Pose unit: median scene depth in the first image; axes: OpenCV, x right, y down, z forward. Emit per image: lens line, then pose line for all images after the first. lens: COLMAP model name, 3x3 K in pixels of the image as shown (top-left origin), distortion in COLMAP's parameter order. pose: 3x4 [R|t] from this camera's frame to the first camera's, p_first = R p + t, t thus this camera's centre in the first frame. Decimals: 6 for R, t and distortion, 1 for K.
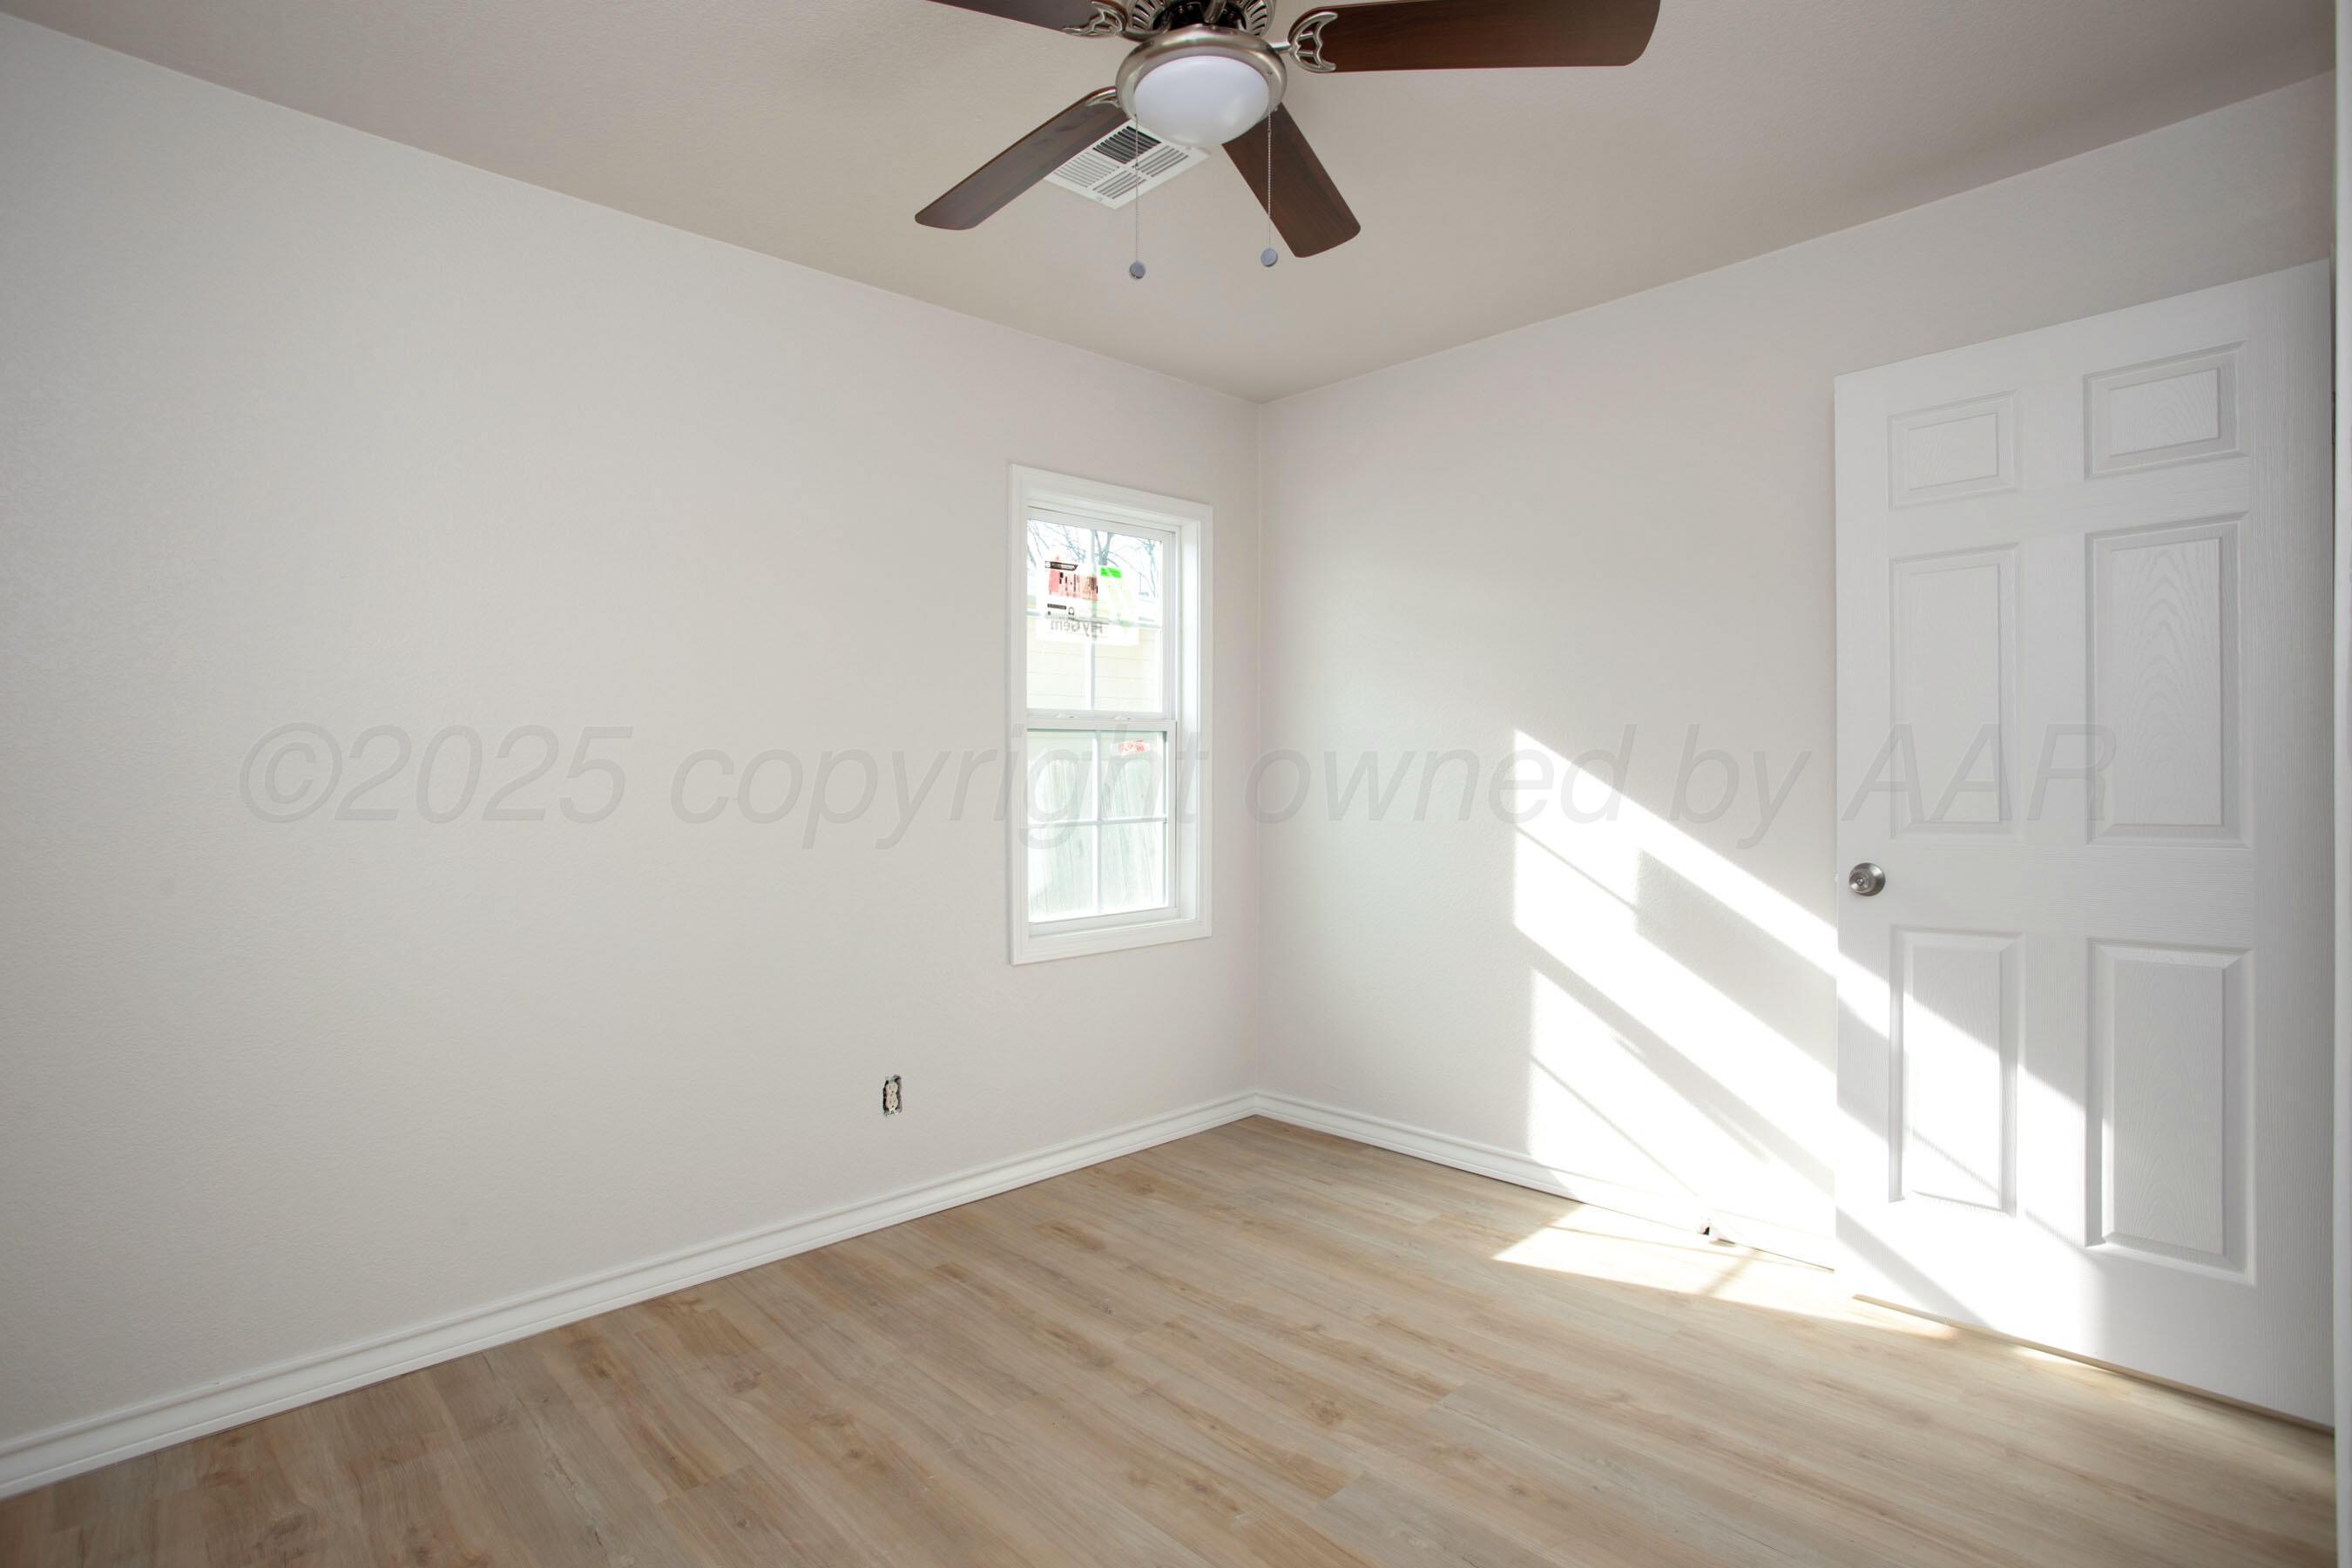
lens RADIAL K [[1171.8, 0, 1176.0], [0, 1171.8, 784.0], [0, 0, 1]] dist [-0.027413, 0.012913]
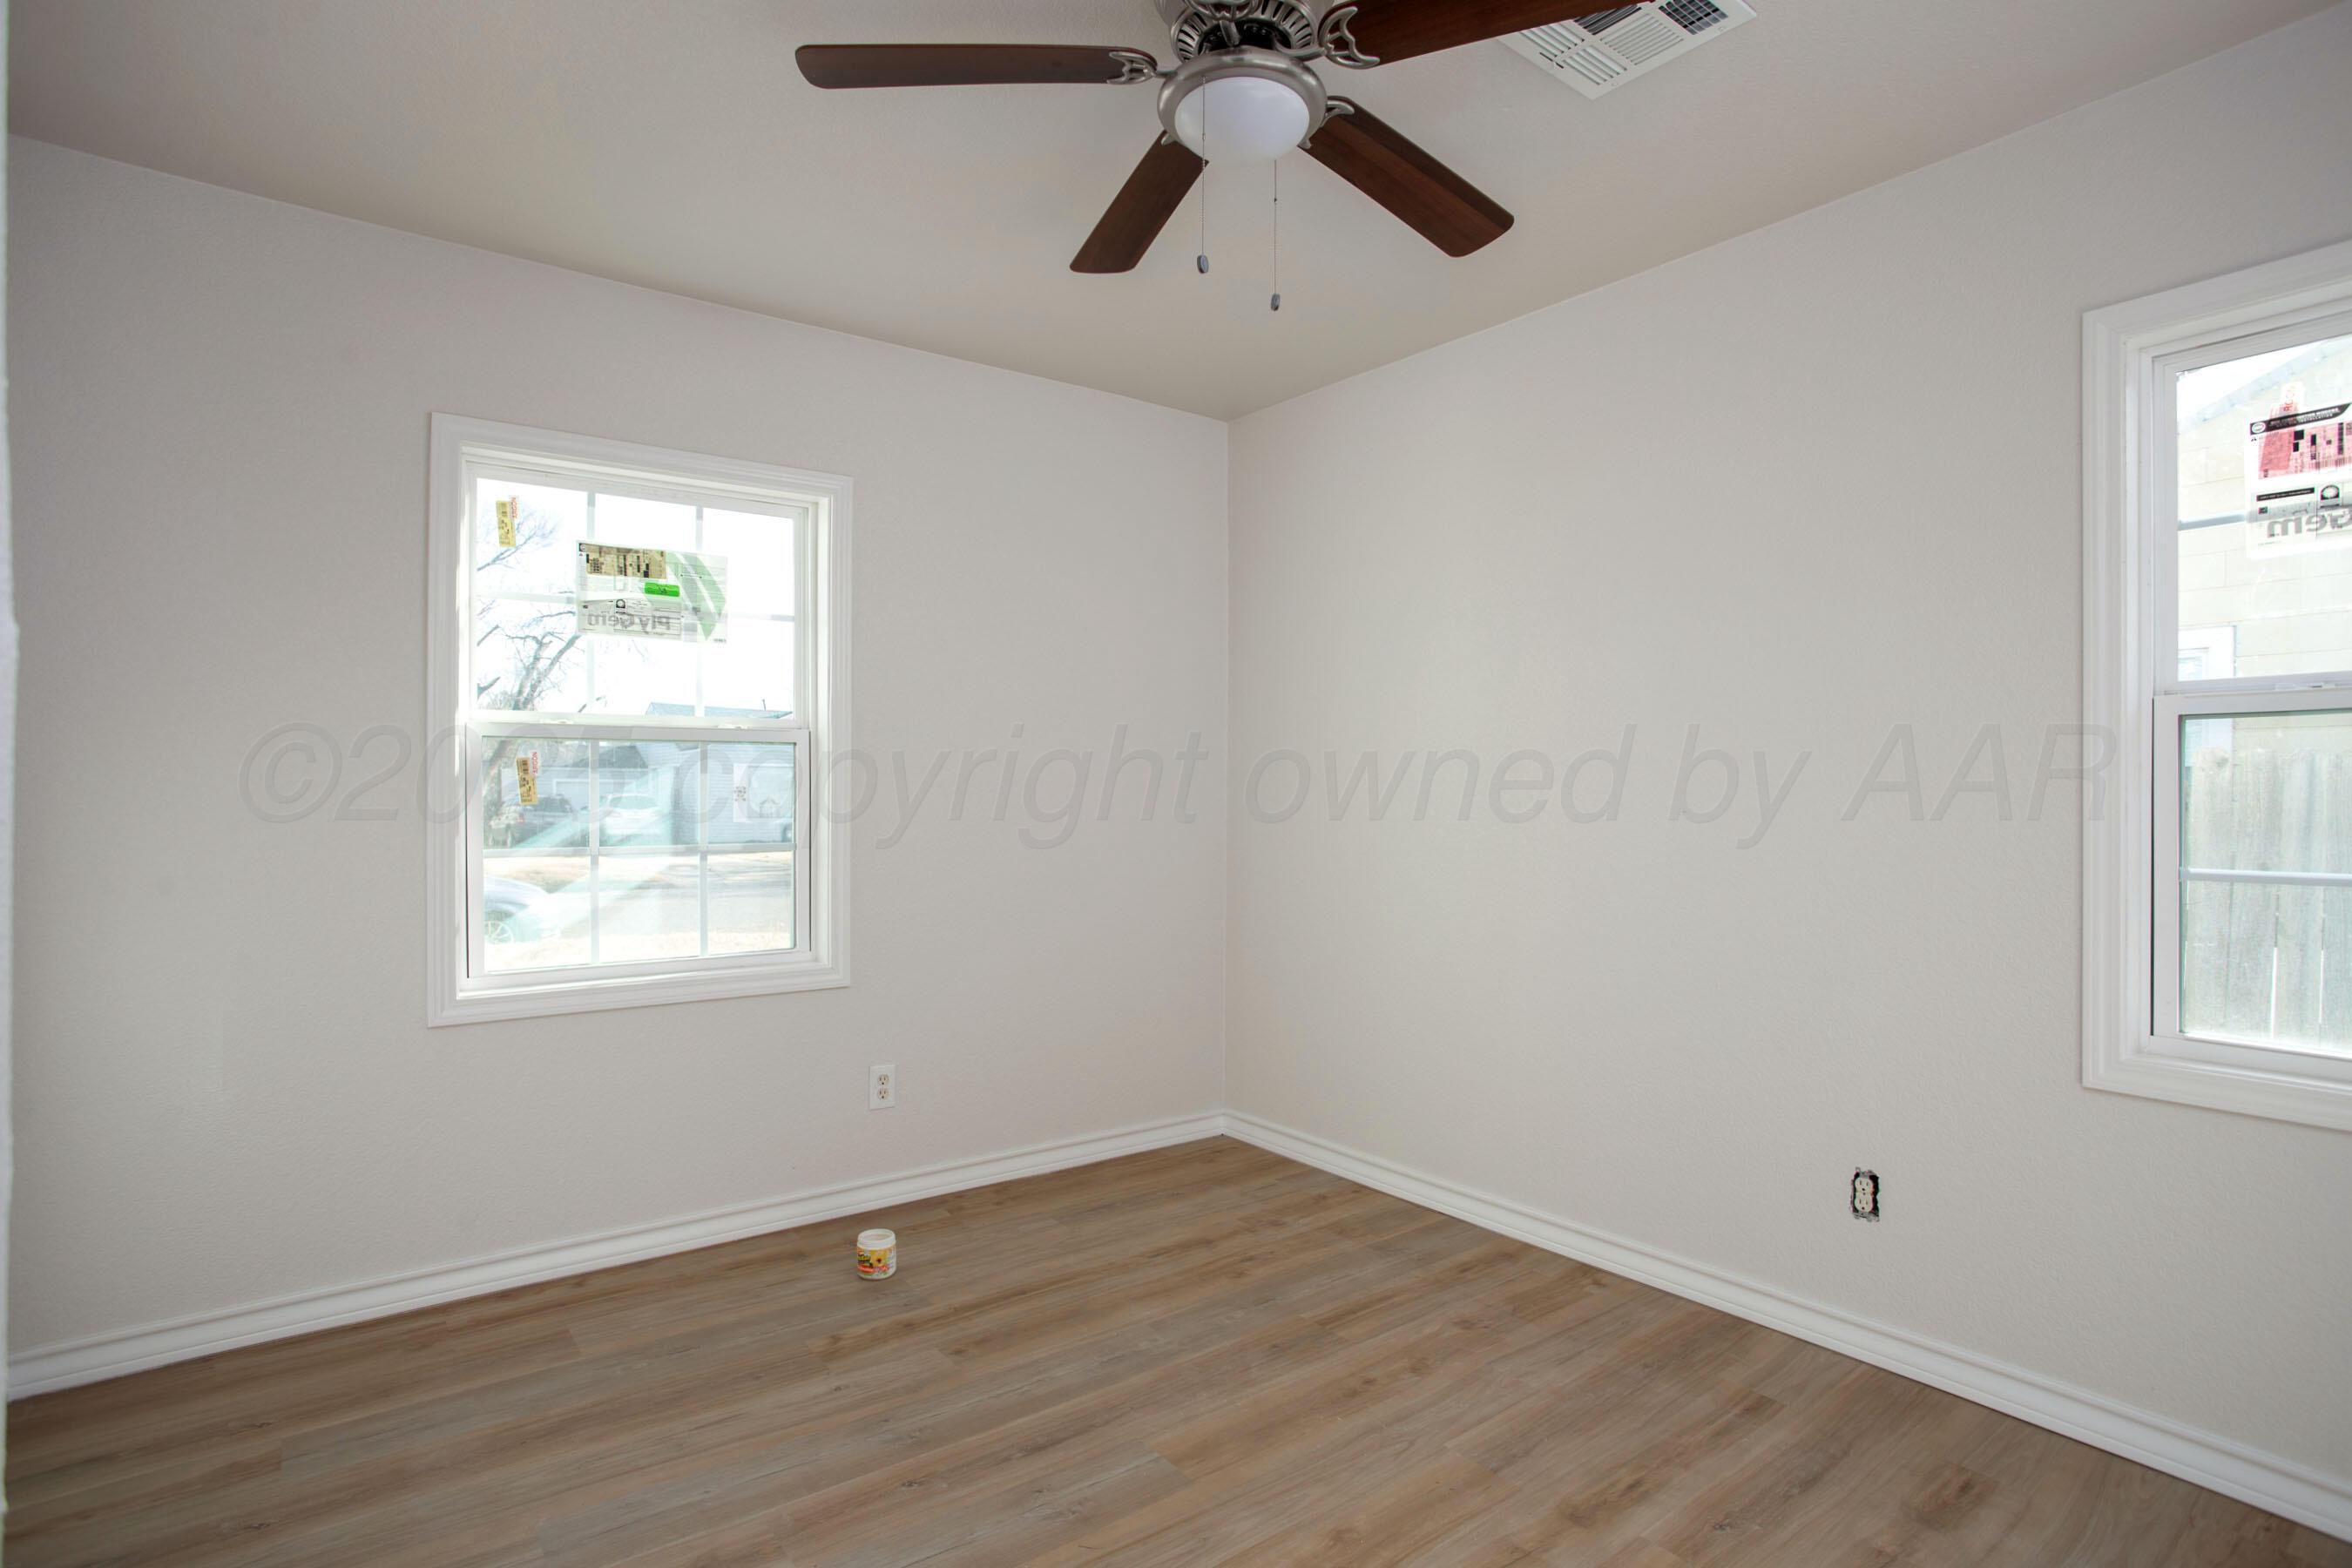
lens RADIAL K [[1171.8, 0, 1176.0], [0, 1171.8, 784.0], [0, 0, 1]] dist [-0.027413, 0.012913]
pose [[-0.108173, -0.006857, -0.994108, 0.748200], [-0.017825, 0.999829, -0.004957, 0.000400], [0.993972, 0.017183, -0.108277, 0.784712]]
